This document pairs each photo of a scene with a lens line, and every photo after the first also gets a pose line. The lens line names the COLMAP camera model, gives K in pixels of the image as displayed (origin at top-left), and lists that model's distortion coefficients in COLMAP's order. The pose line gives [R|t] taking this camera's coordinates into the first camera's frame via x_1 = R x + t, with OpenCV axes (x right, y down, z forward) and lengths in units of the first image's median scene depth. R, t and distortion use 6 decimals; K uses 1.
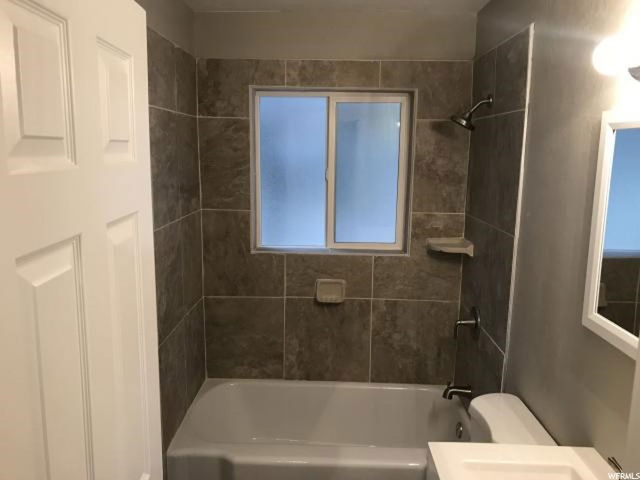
lens RADIAL K [[525.3, 0, 318.1], [0, 525.3, 238.9], [0, 0, 1]] dist [0.013656, -0.017184]
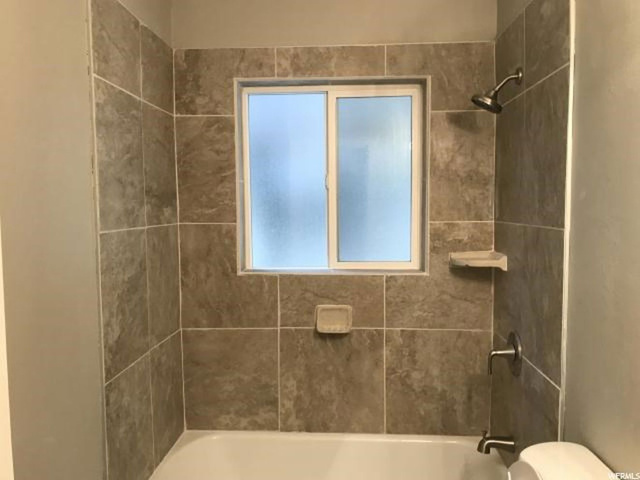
lens RADIAL K [[525.3, 0, 321.3], [0, 525.3, 240.2], [0, 0, 1]] dist [0.013656, -0.017184]
pose [[0.999345, -0.019466, -0.030500, 0.032539], [0.016196, 0.994445, -0.104007, 0.062978], [0.032355, 0.103445, 0.994109, 0.171472]]
